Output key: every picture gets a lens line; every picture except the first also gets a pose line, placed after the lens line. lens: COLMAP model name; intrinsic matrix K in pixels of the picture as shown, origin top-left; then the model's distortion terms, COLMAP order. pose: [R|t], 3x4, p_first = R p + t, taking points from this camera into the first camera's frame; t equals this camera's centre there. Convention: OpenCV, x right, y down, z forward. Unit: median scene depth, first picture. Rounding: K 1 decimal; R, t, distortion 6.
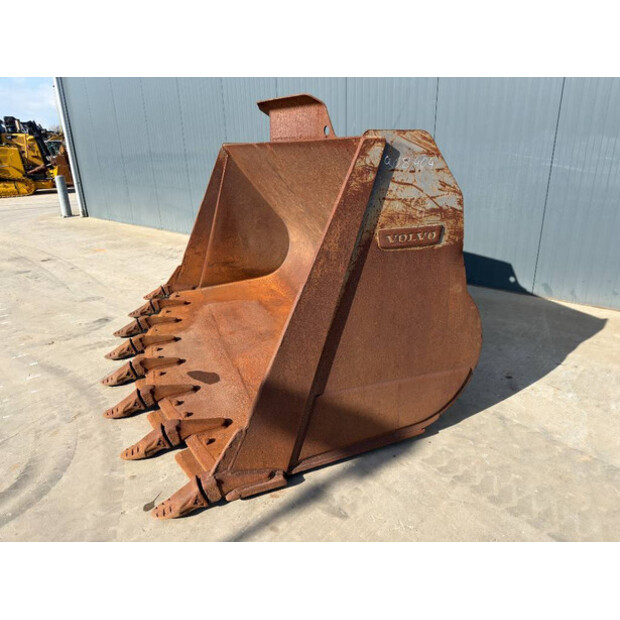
lens RADIAL K [[446.2, 0, 300.6], [0, 446.2, 299.5], [0, 0, 1]] dist [-0.002742, -0.000861]
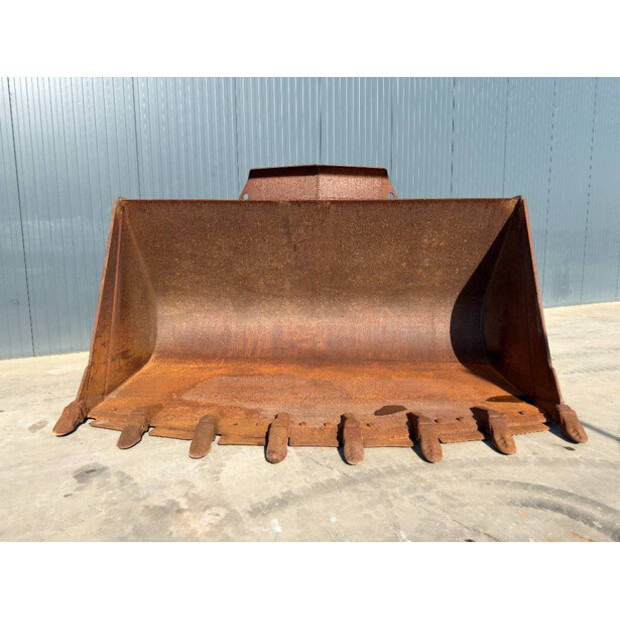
lens RADIAL K [[446.2, 0, 300.6], [0, 446.2, 299.5], [0, 0, 1]] dist [-0.002742, -0.000861]
pose [[0.370697, -0.077112, 0.925547, -1.084671], [0.292492, 0.955531, -0.037537, -0.079082], [-0.881494, 0.284630, 0.376767, 0.648955]]
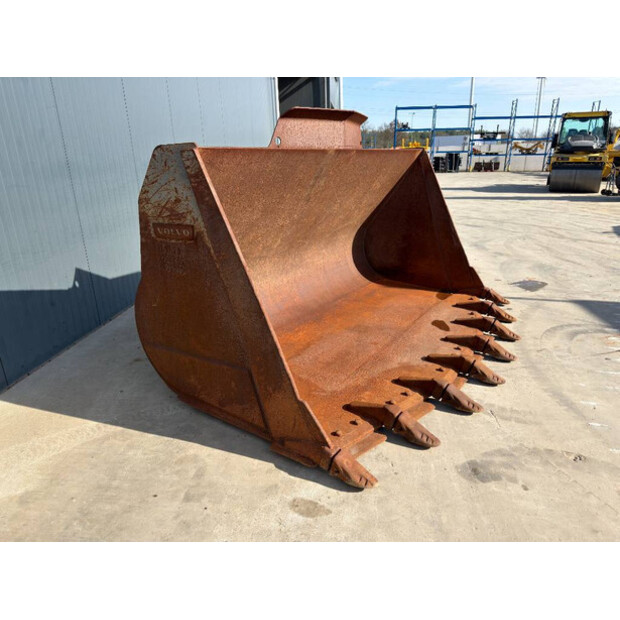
lens RADIAL K [[459.0, 0, 303.6], [0, 459.0, 314.6], [0, 0, 1]] dist [0.045533, -0.058056]
pose [[-0.607967, -0.217080, 0.763710, -0.892475], [0.299986, 0.827788, 0.474104, -0.549360], [-0.735109, 0.517342, -0.438147, 1.674143]]
